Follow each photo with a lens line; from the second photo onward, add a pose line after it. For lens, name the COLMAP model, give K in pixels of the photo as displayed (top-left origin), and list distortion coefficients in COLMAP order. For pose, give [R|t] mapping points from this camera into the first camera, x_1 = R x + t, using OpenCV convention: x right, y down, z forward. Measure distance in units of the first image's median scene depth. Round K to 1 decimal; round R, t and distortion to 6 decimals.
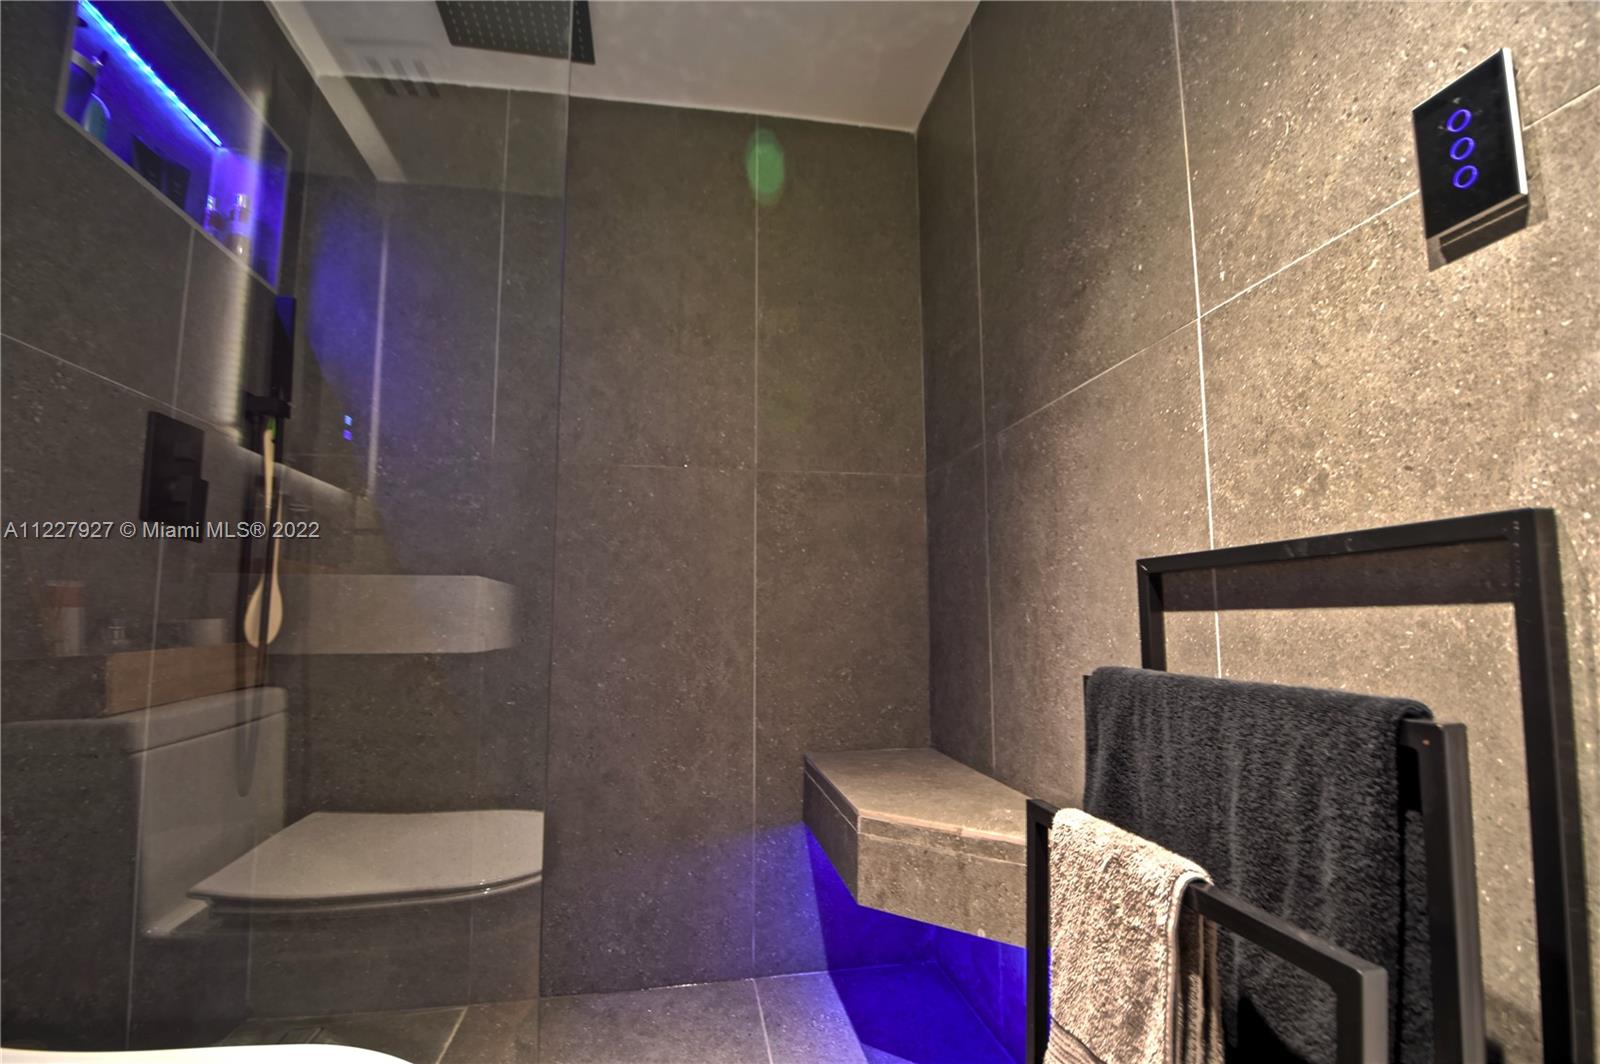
lens RADIAL K [[713.2, 0, 796.8], [0, 713.2, 551.5], [0, 0, 1]] dist [0.017549, -0.017605]
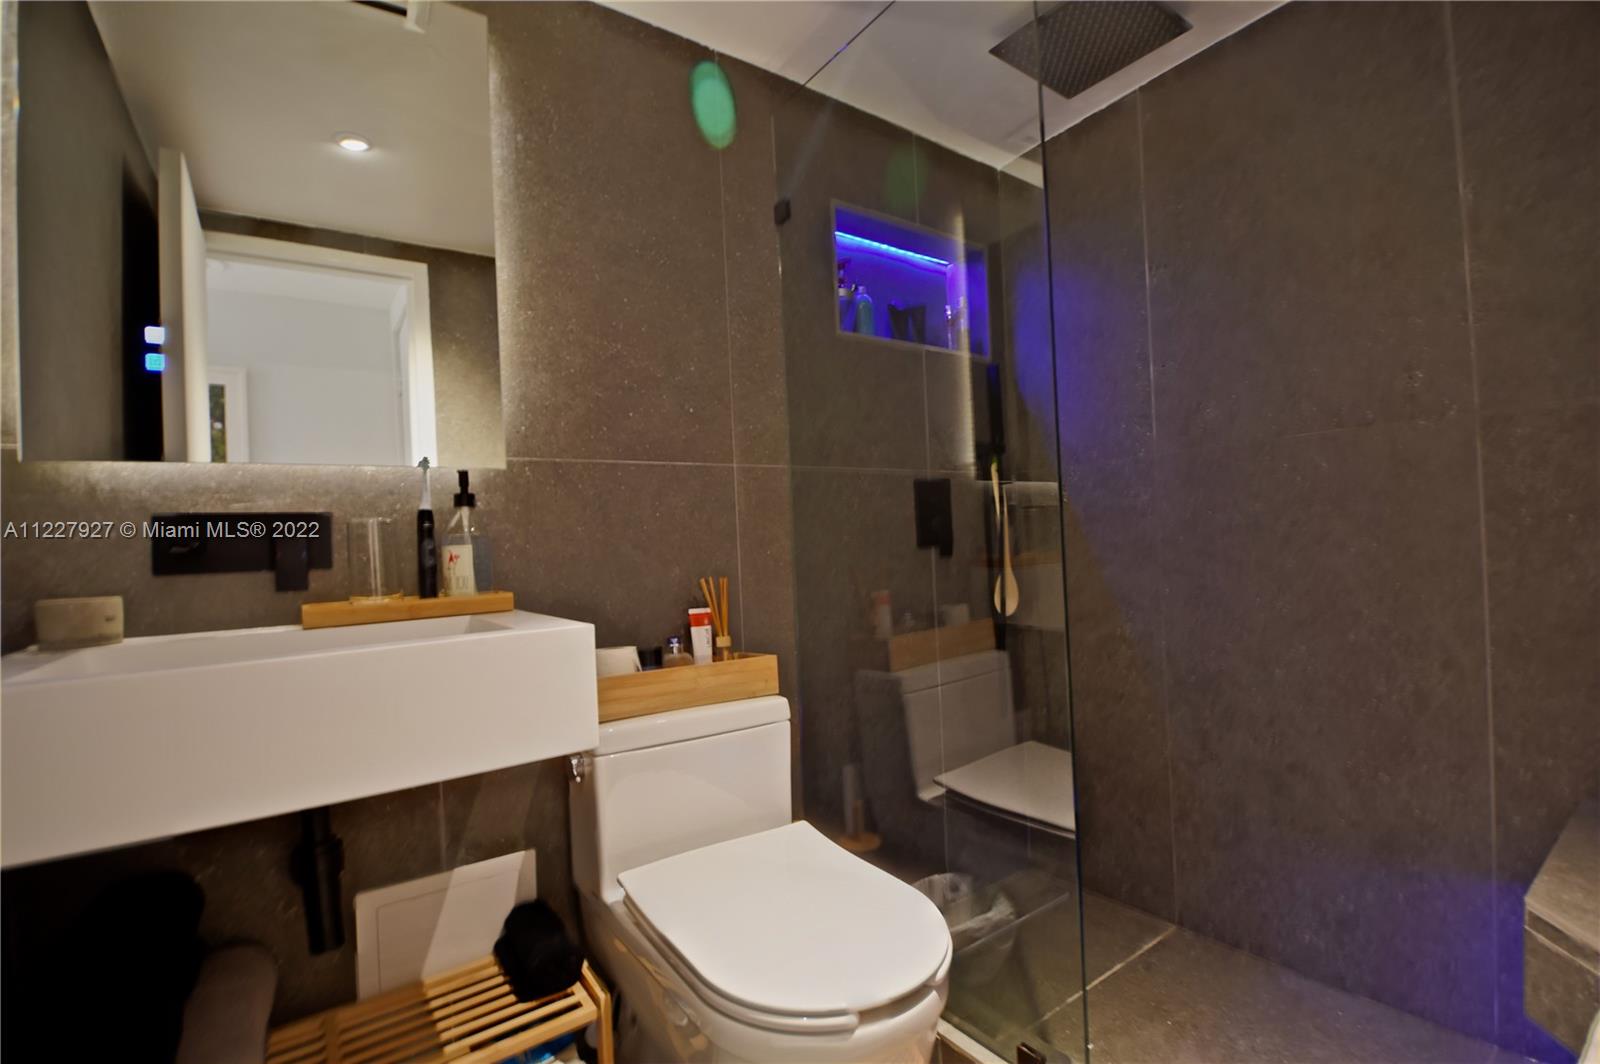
lens RADIAL K [[709.5, 0, 795.0], [0, 709.5, 559.2], [0, 0, 1]] dist [0.003848, -0.017504]
pose [[0.434222, -0.005143, -0.900791, 0.308860], [0.133121, 0.989370, 0.058522, -0.108770], [0.890915, -0.145326, 0.430291, 0.032676]]
